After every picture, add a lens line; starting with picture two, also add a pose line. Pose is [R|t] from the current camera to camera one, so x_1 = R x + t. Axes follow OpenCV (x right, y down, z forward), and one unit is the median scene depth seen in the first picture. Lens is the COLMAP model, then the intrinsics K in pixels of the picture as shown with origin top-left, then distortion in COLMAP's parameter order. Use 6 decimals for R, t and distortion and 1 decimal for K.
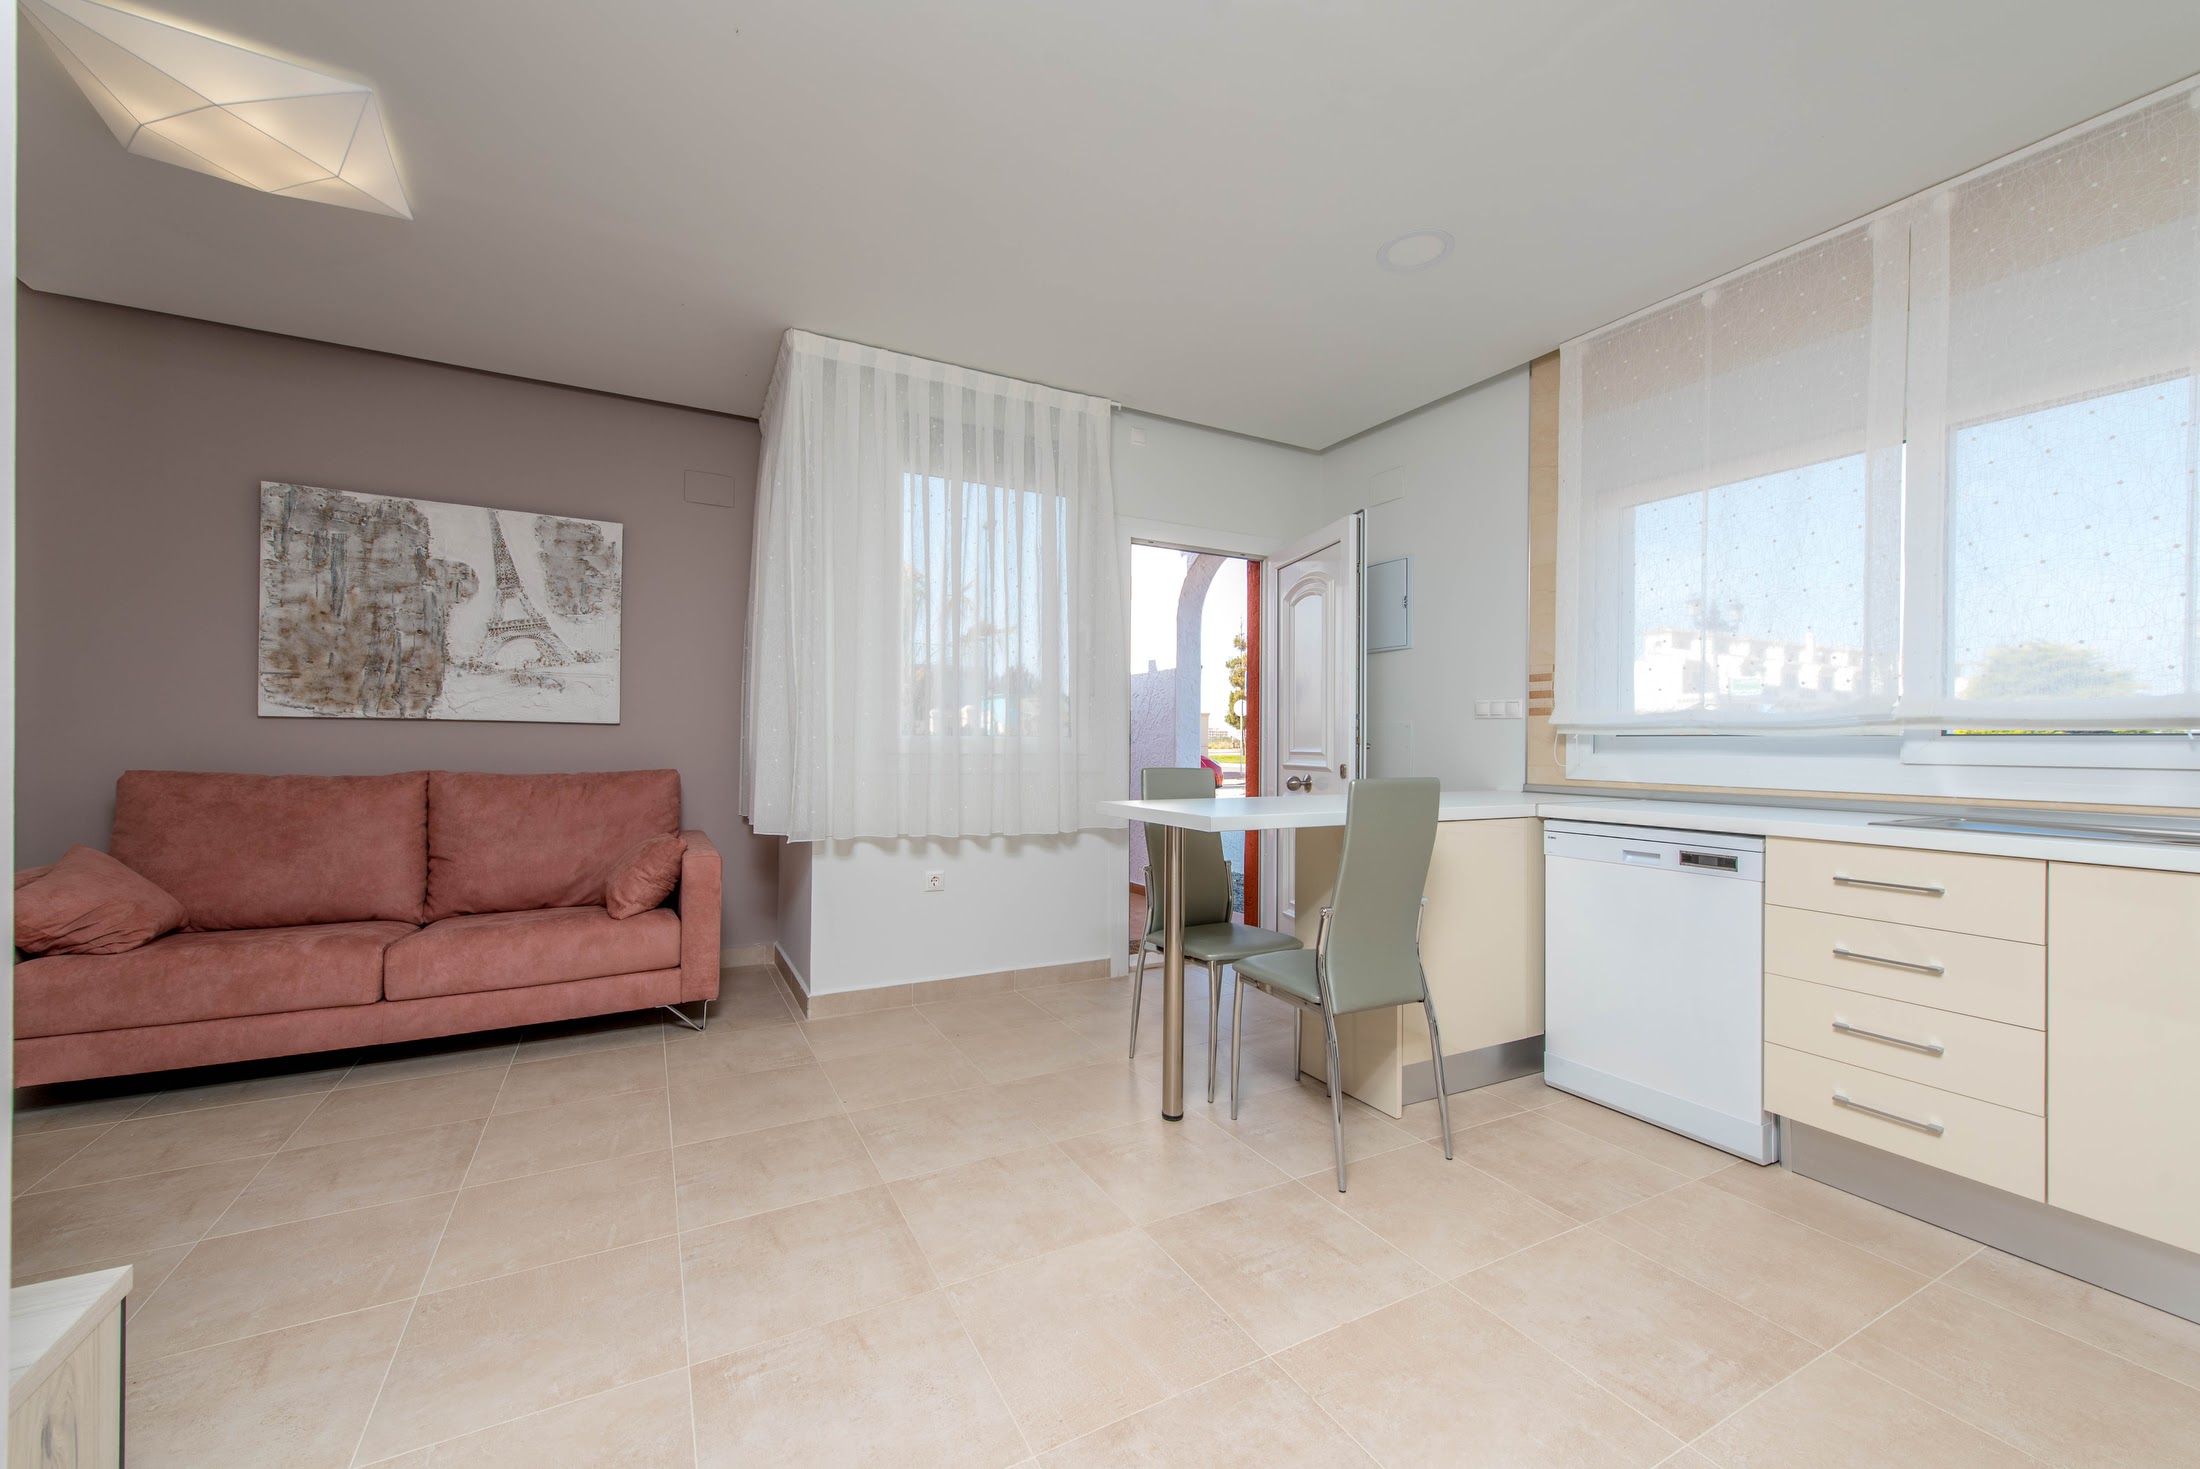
lens RADIAL K [[857.1, 0, 1109.4], [0, 857.1, 740.6], [0, 0, 1]] dist [0.009348, -0.001544]
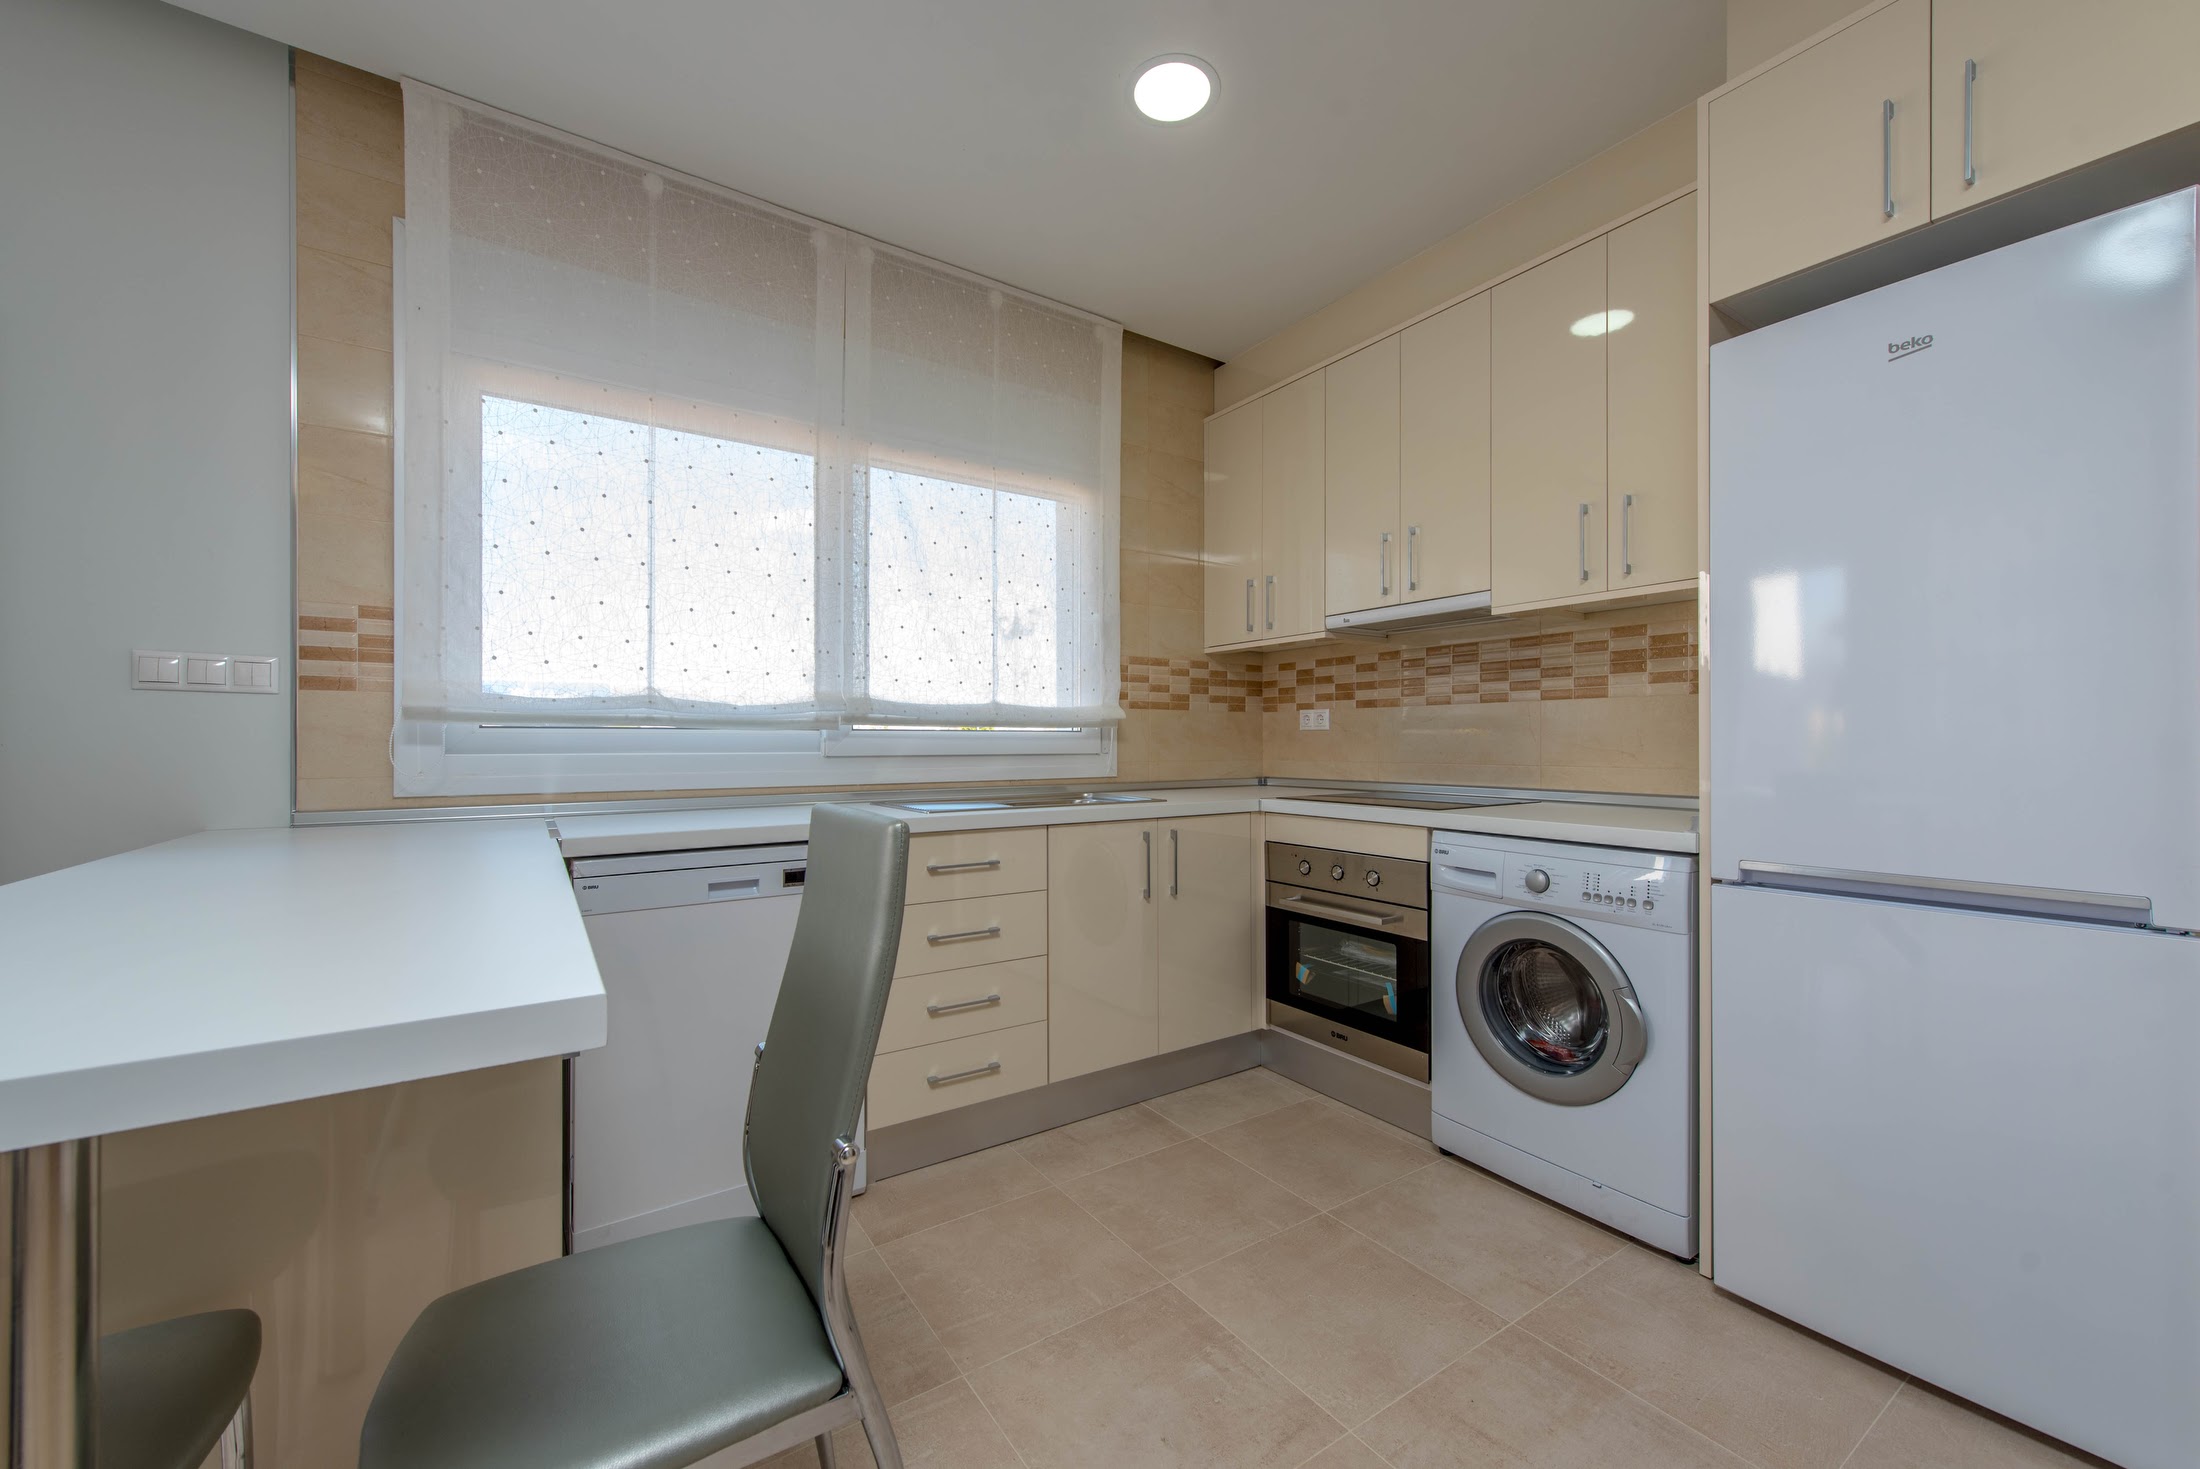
lens RADIAL K [[857.1, 0, 1101.5], [0, 857.1, 740.9], [0, 0, 1]] dist [0.009348, -0.001544]
pose [[-0.088292, -0.006949, 0.996070, -0.128060], [-0.002201, 0.999975, 0.006782, -0.000394], [-0.996092, -0.001594, -0.088305, 0.574957]]
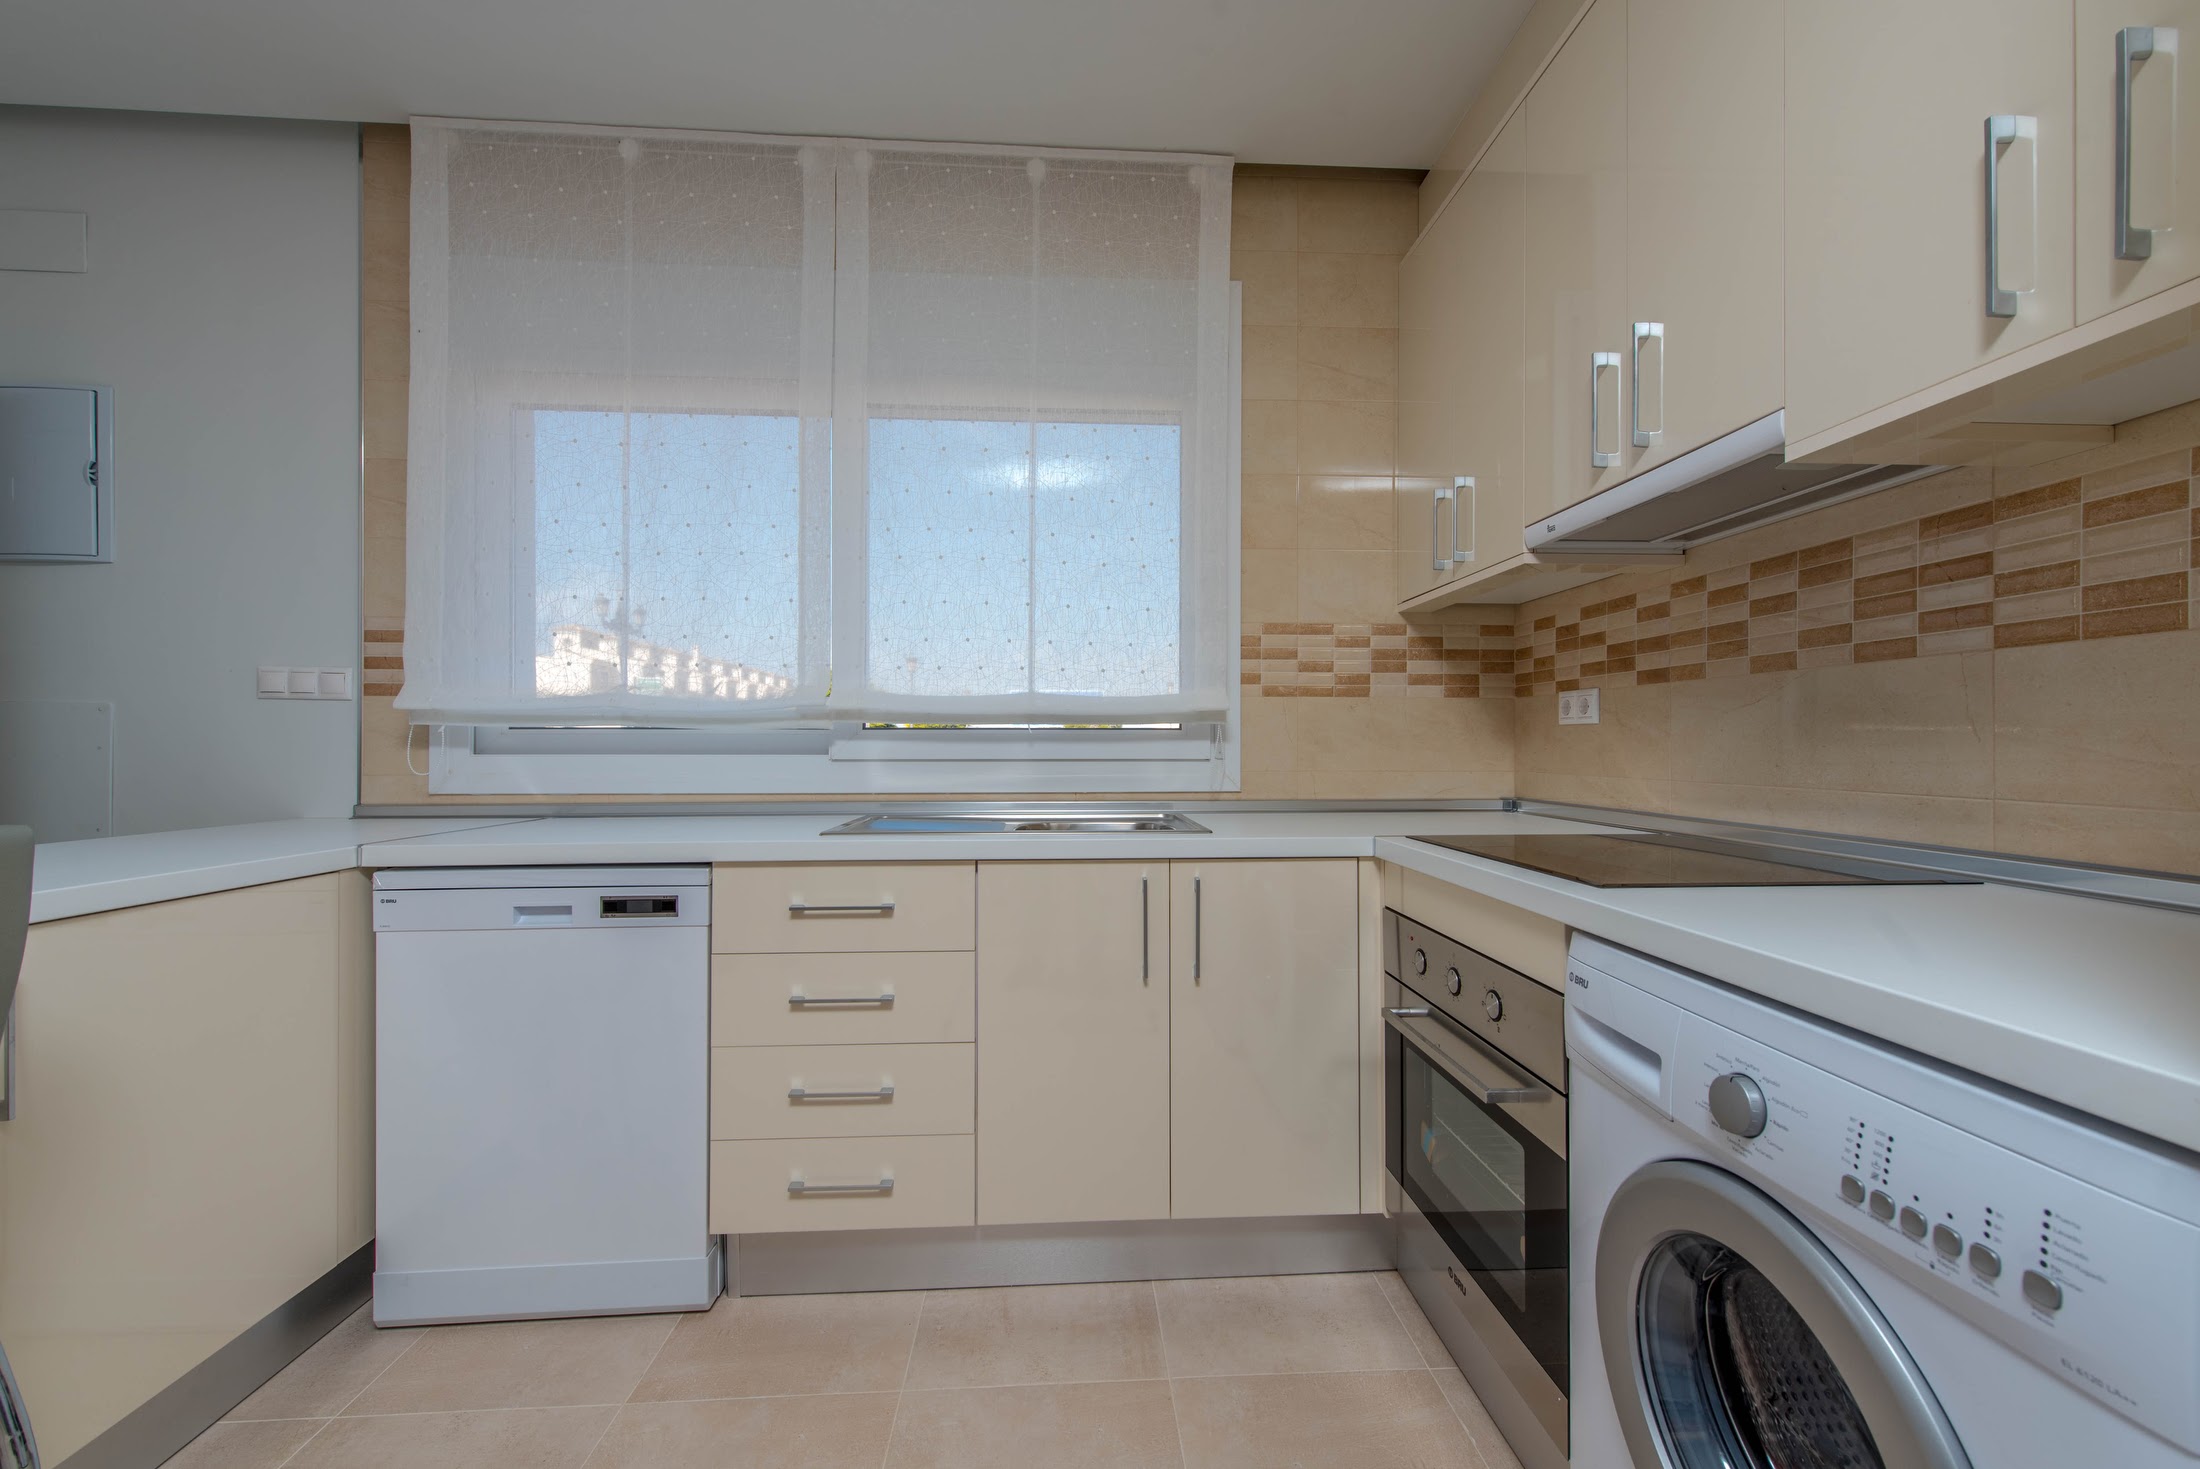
lens RADIAL K [[857.1, 0, 1100.4], [0, 857.1, 740.7], [0, 0, 1]] dist [0.009348, -0.001544]
pose [[0.433744, -0.005259, 0.901021, 0.167718], [0.001143, 0.999985, 0.005286, 0.001382], [-0.901035, -0.001263, 0.433744, 0.262904]]
